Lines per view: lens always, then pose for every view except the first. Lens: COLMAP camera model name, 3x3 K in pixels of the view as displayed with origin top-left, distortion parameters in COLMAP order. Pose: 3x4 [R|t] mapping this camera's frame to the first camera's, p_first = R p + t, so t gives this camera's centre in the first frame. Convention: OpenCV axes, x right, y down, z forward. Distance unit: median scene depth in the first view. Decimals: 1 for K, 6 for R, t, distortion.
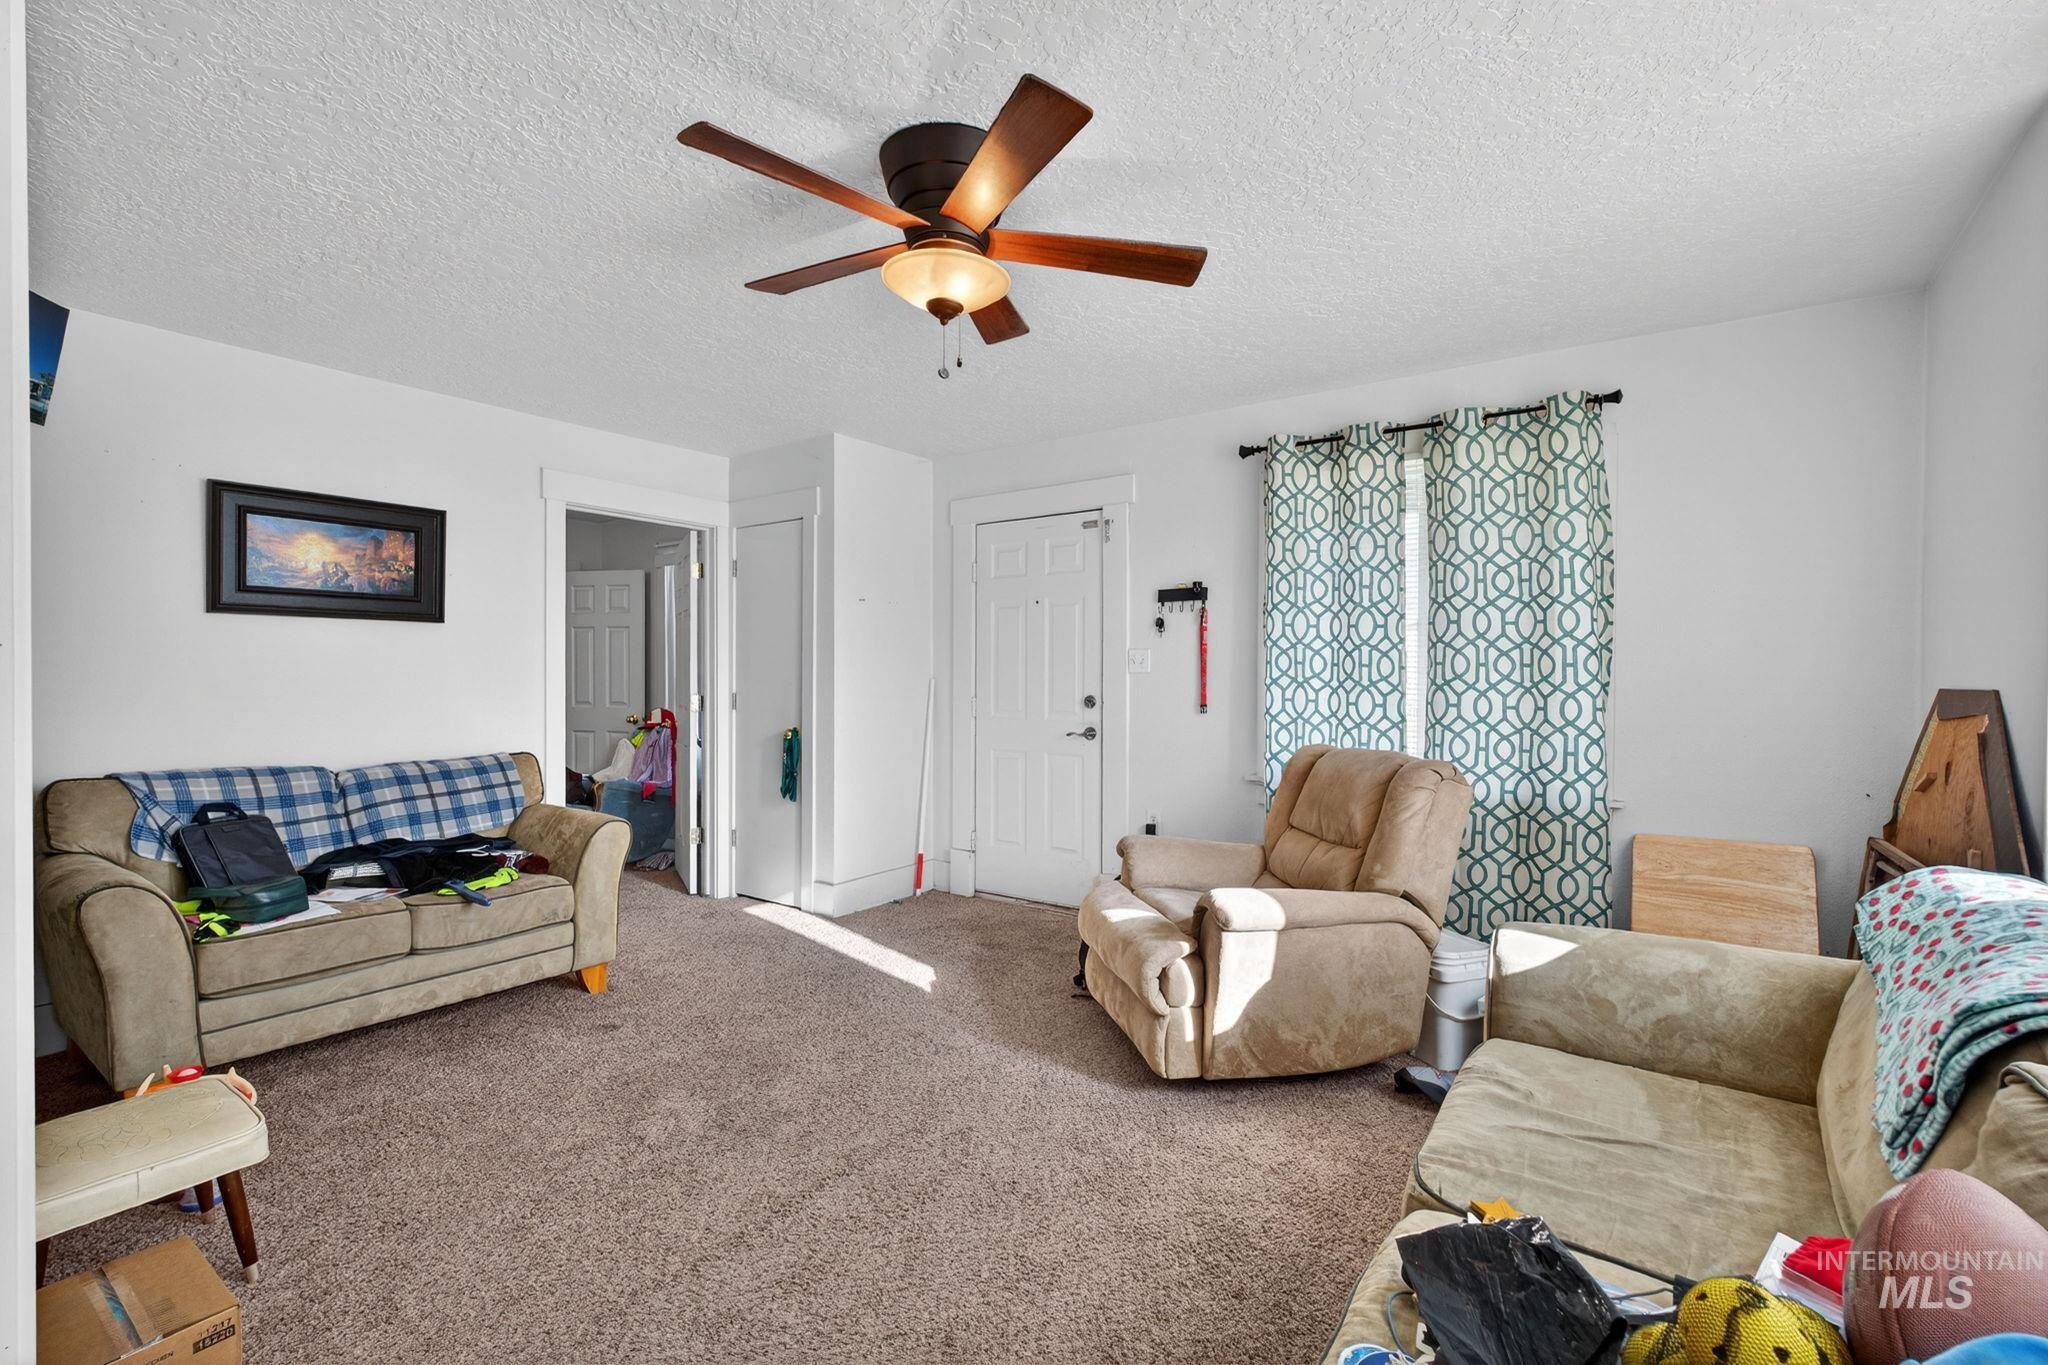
lens RADIAL K [[886.4, 0, 1022.2], [0, 886.4, 692.0], [0, 0, 1]] dist [-0.000286, -0.000170]
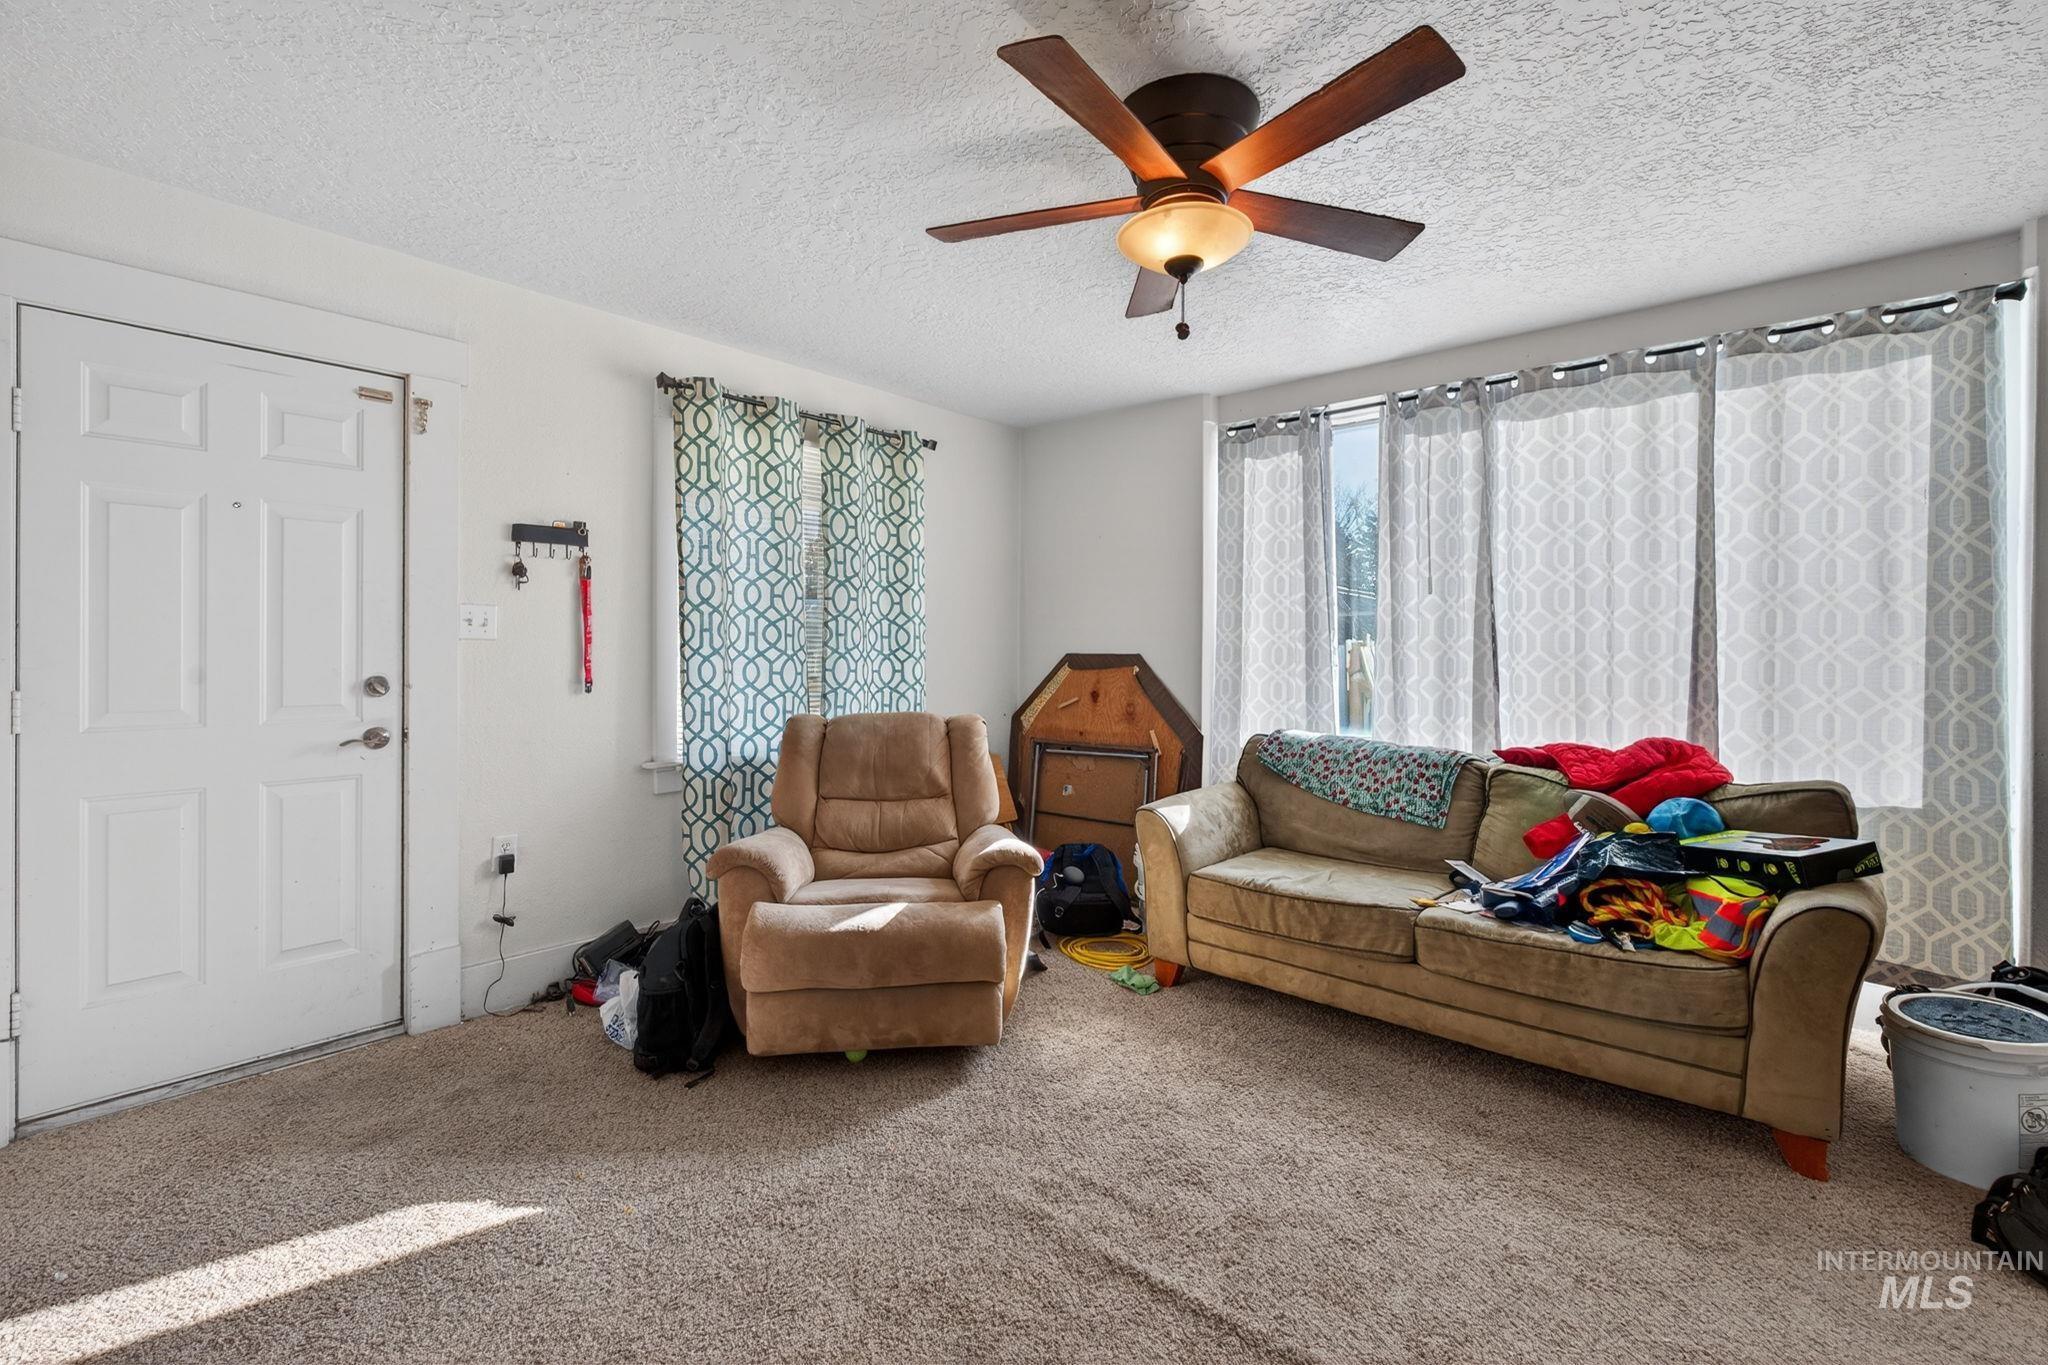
lens RADIAL K [[903.3, 0, 1024.1], [0, 903.3, 650.3], [0, 0, 1]] dist [-0.002318, -0.000879]
pose [[0.104002, -0.003496, 0.994571, -0.573292], [0.012291, 0.999922, 0.002229, -0.011083], [-0.994501, 0.011993, 0.104037, 0.570582]]
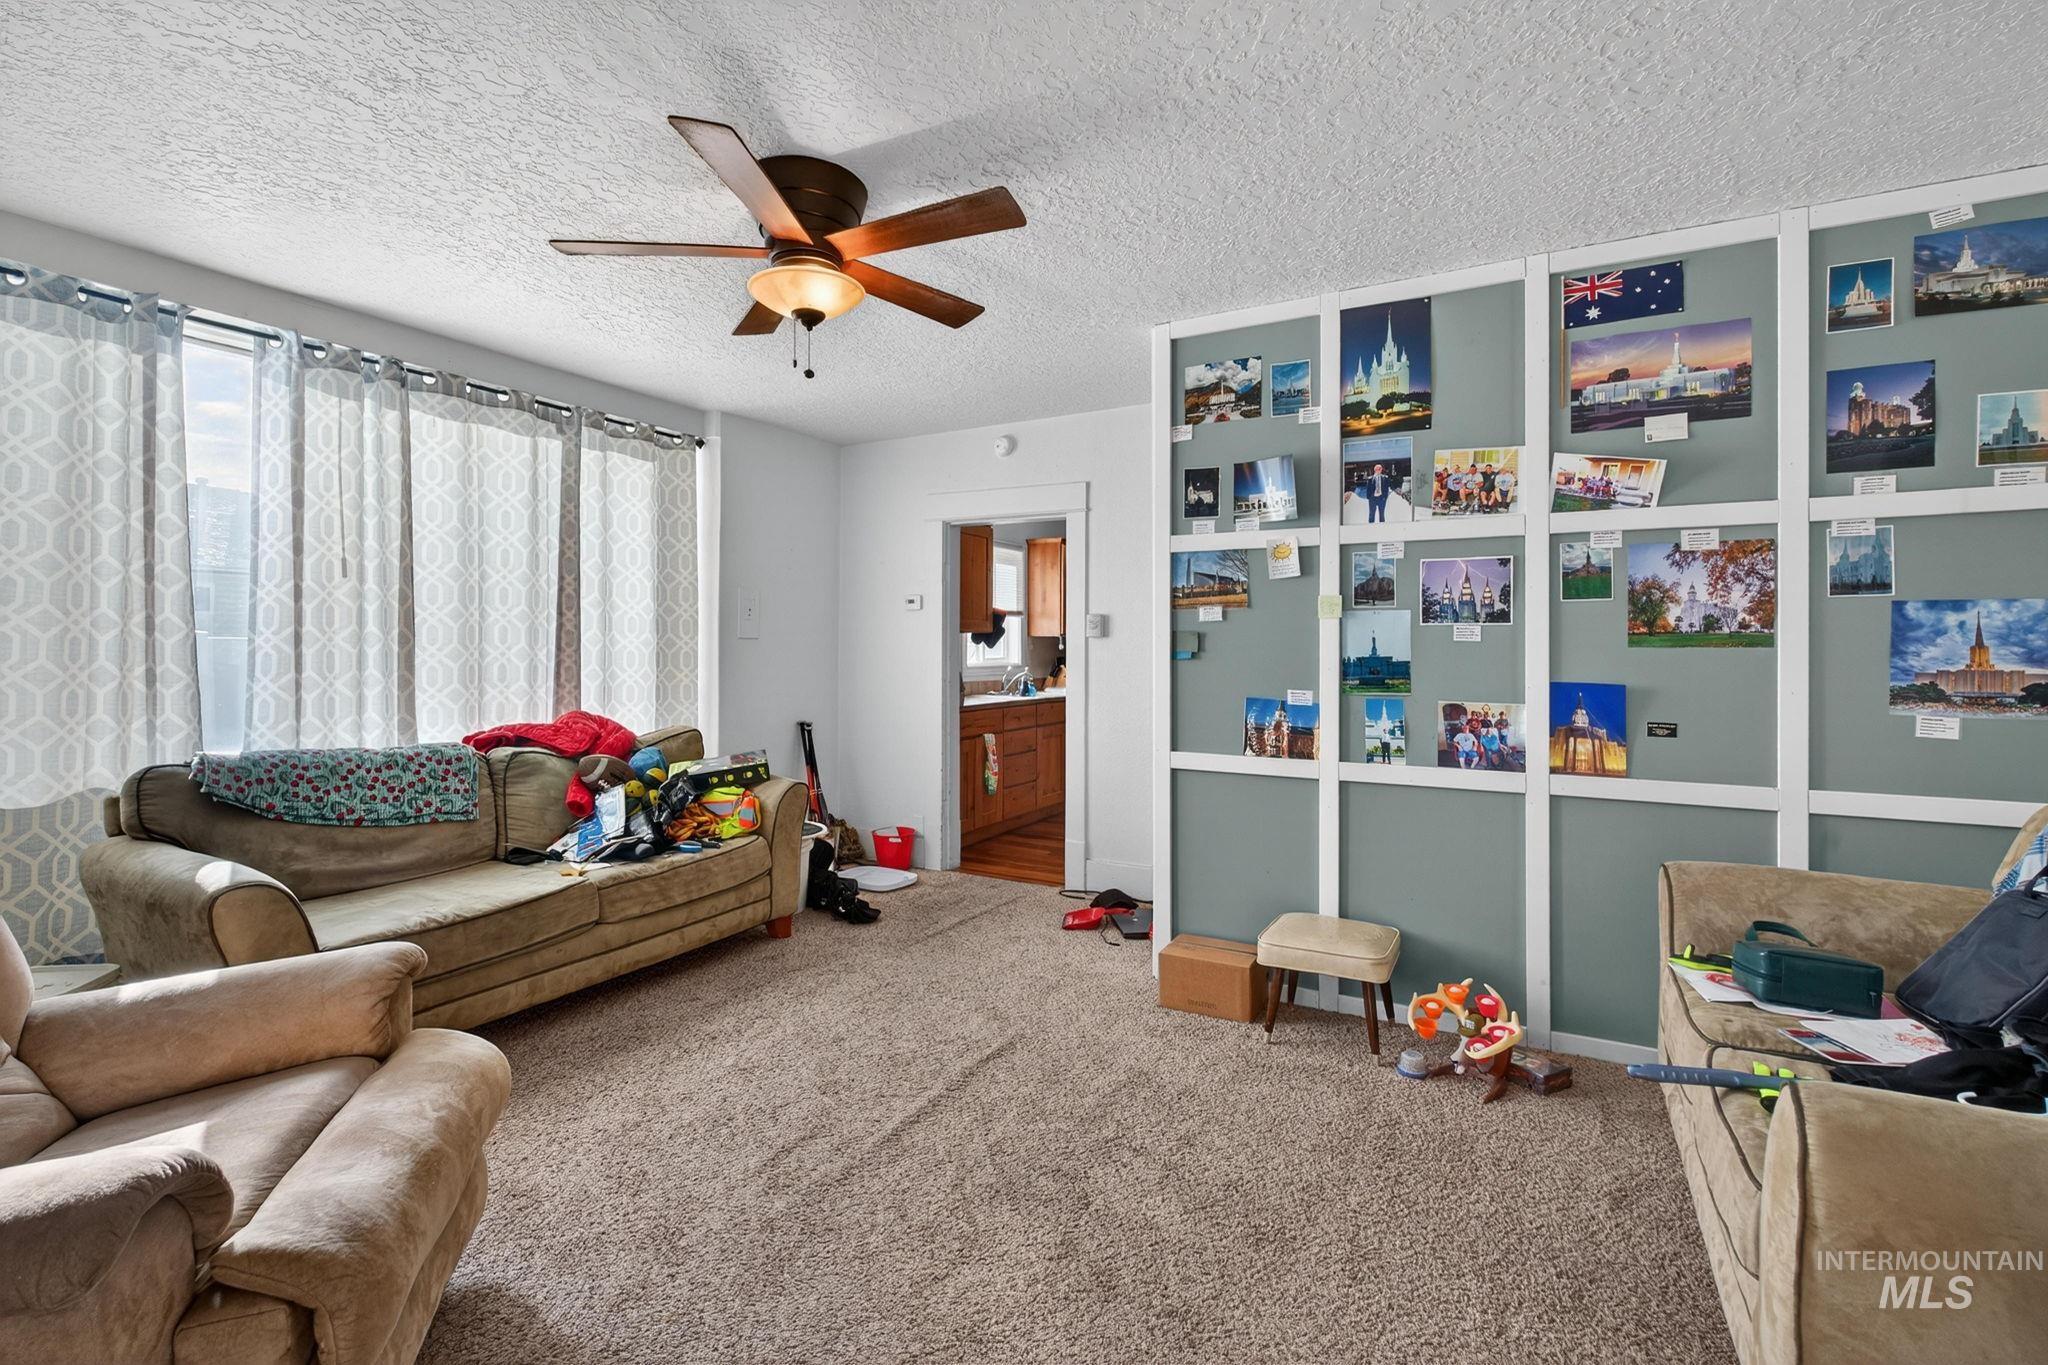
lens RADIAL K [[903.3, 0, 1024.1], [0, 903.3, 650.3], [0, 0, 1]] dist [-0.002318, -0.000879]
pose [[-0.992893, -0.011405, -0.118460, -0.150217], [-0.014230, 0.999633, 0.023033, -0.023536], [0.118154, 0.024555, -0.992692, 1.122413]]
